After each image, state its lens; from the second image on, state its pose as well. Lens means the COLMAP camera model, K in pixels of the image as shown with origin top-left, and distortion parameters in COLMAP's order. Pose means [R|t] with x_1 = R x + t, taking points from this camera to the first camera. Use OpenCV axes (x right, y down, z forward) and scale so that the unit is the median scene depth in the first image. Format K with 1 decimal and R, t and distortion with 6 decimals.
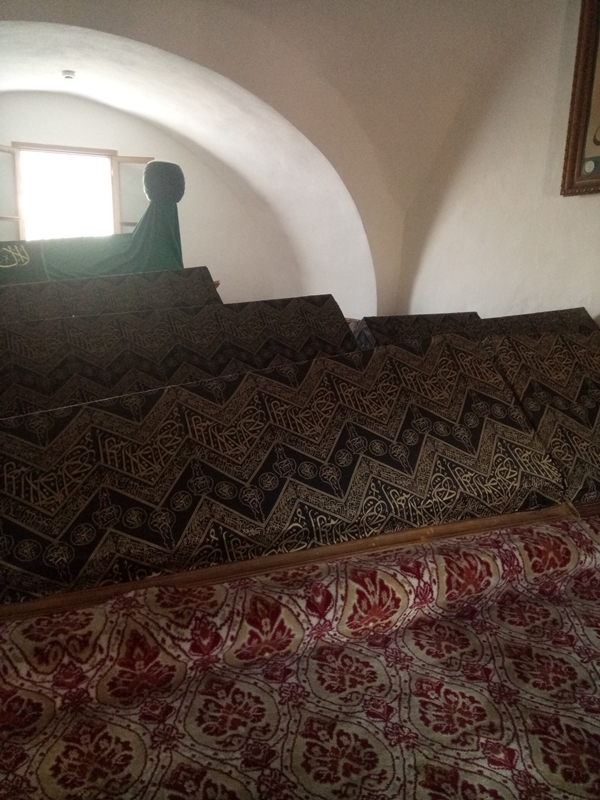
lens RADIAL K [[623.4, 0, 307.5], [0, 623.4, 397.1], [0, 0, 1]] dist [0.095903, -0.136981]
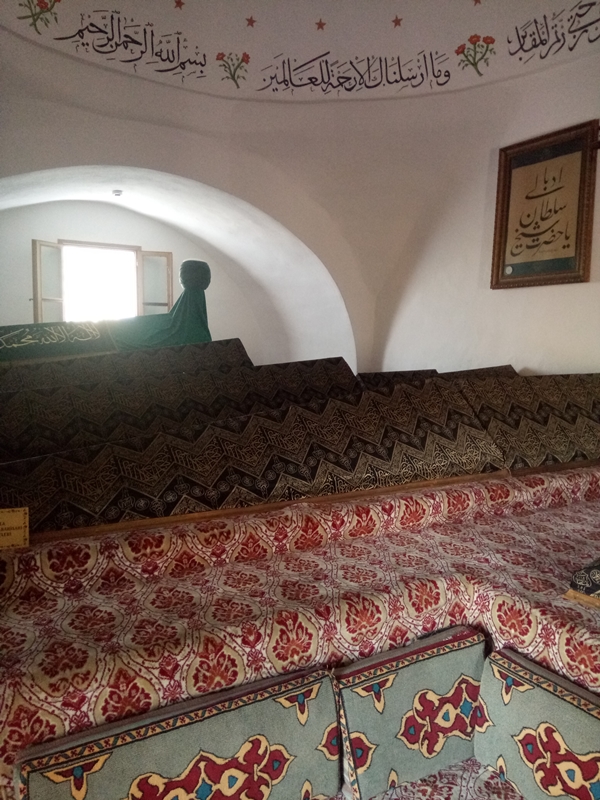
lens RADIAL K [[623.4, 0, 307.2], [0, 623.4, 394.8], [0, 0, 1]] dist [0.095903, -0.136981]
pose [[0.995874, -0.016100, 0.089313, -0.347733], [0.025576, 0.994038, -0.105994, 0.149531], [-0.087074, 0.107840, 0.990348, -0.837264]]
